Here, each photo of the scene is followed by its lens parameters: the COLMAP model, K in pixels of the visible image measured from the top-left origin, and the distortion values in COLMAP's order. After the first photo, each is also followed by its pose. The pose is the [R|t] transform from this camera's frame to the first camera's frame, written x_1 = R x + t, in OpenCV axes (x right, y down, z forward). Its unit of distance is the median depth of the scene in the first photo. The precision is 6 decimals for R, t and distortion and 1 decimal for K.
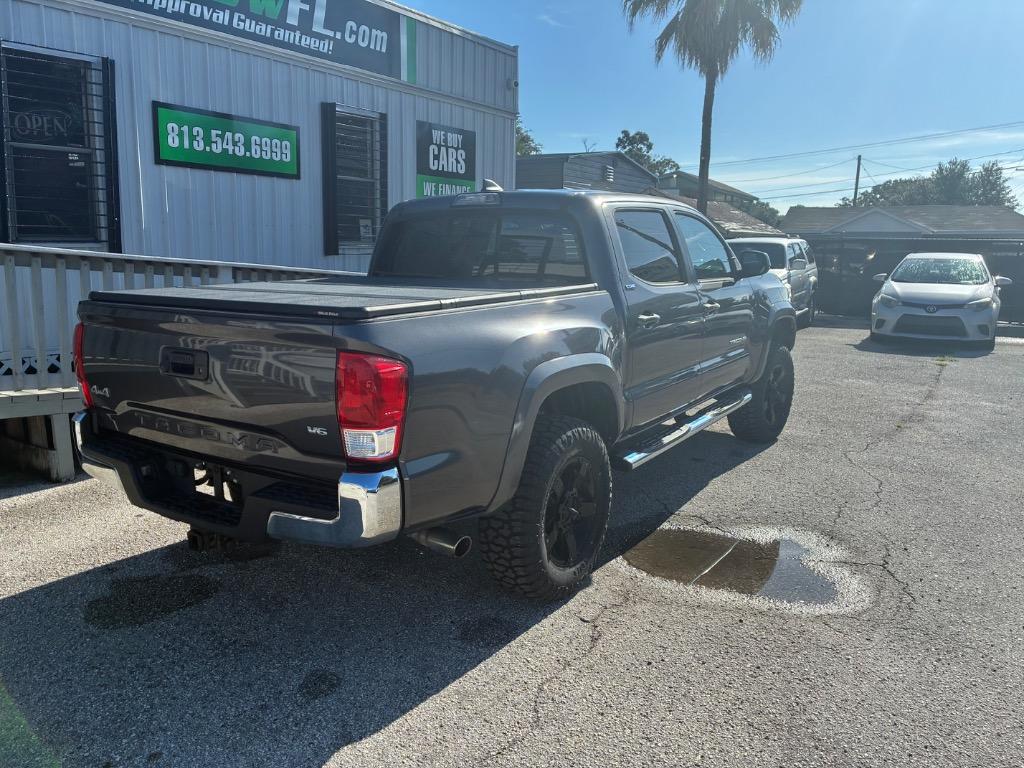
lens RADIAL K [[773.5, 0, 514.0], [0, 773.5, 376.3], [0, 0, 1]] dist [0.045649, -0.059281]
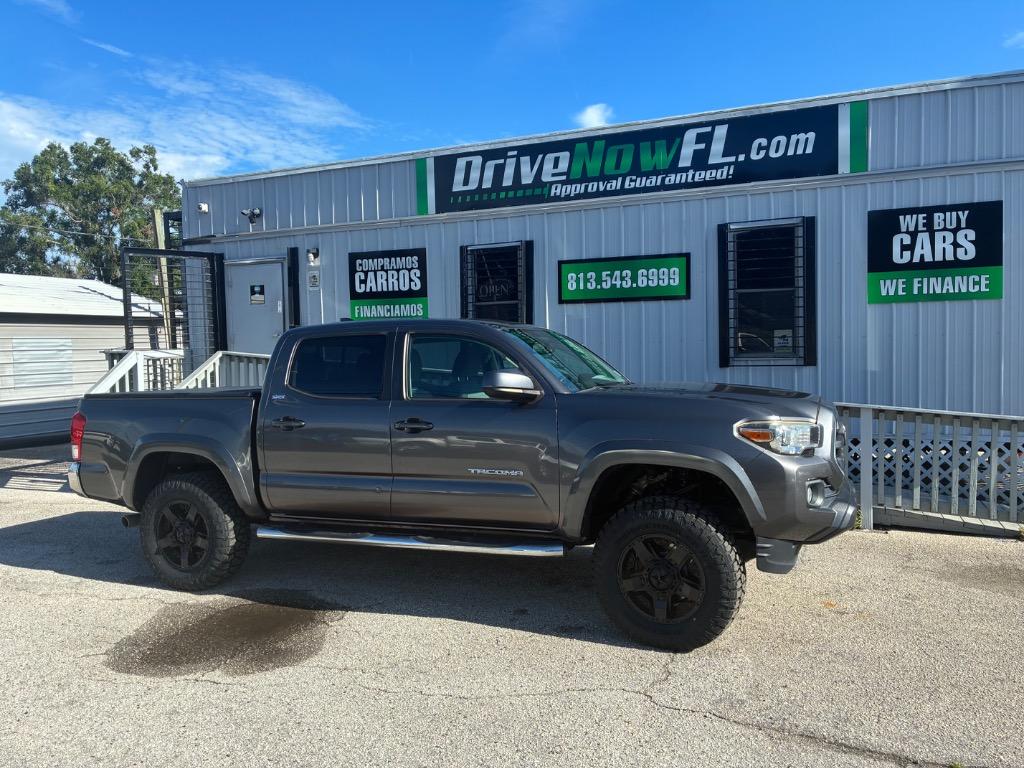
lens RADIAL K [[773.5, 0, 512.0], [0, 773.5, 381.7], [0, 0, 1]] dist [0.045649, -0.059281]
pose [[0.196253, 0.026051, -0.980207, 0.804293], [-0.145950, 0.989288, -0.002929, -0.104774], [0.969631, 0.143636, 0.197952, 0.594436]]
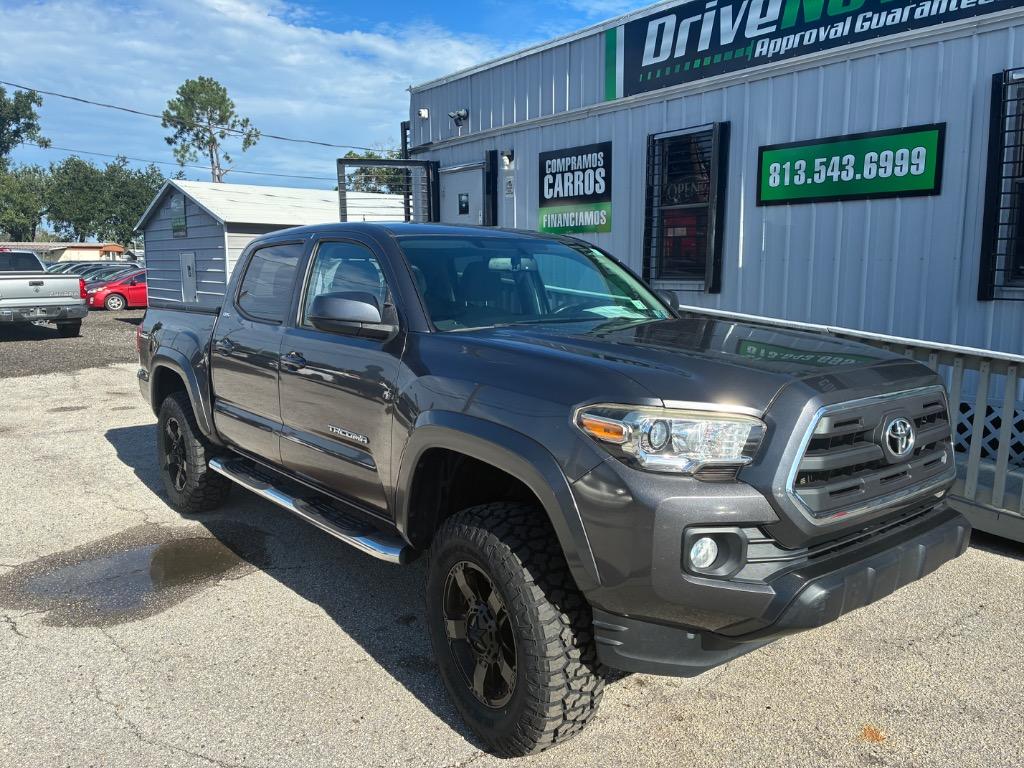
lens RADIAL K [[773.5, 0, 503.3], [0, 773.5, 381.4], [0, 0, 1]] dist [0.045649, -0.059281]
pose [[-0.301369, 0.125816, -0.945170, 0.597736], [-0.166914, 0.968989, 0.182207, -0.159274], [0.938784, 0.212674, -0.271023, 0.910516]]
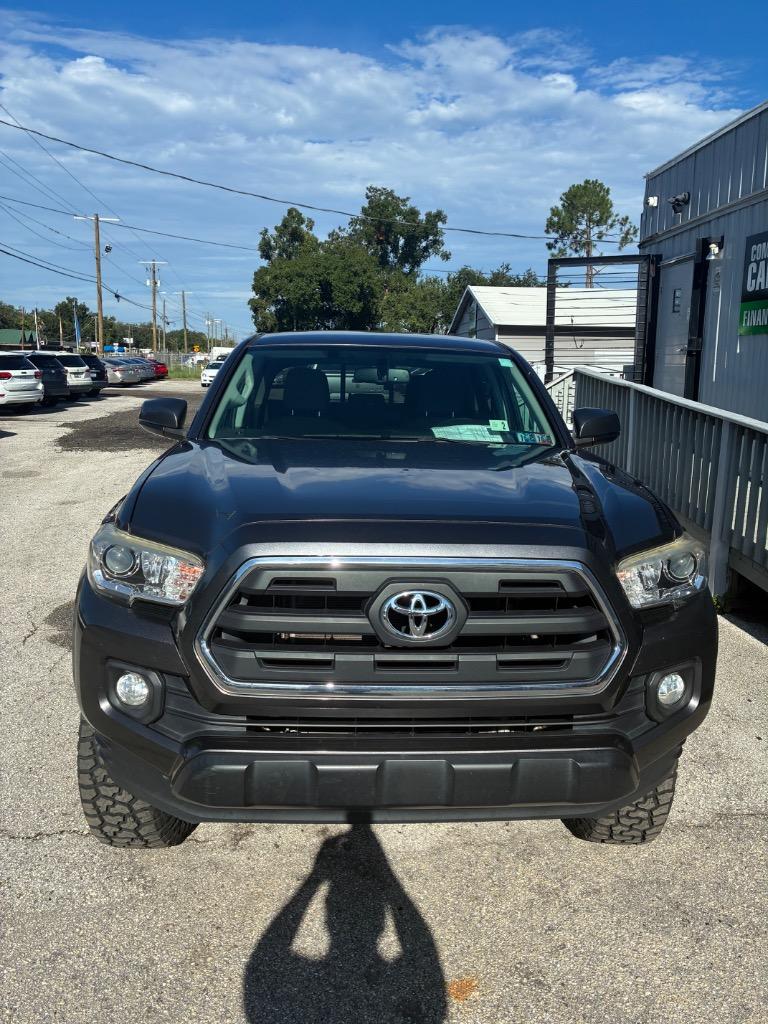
lens RADIAL K [[773.5, 0, 386.5], [0, 773.5, 503.5], [0, 0, 1]] dist [0.045649, -0.059281]
pose [[-0.793883, 0.083118, -0.602363, 0.401144], [-0.129570, 0.944740, 0.301128, -0.211807], [0.594106, 0.317109, -0.739243, 1.146370]]
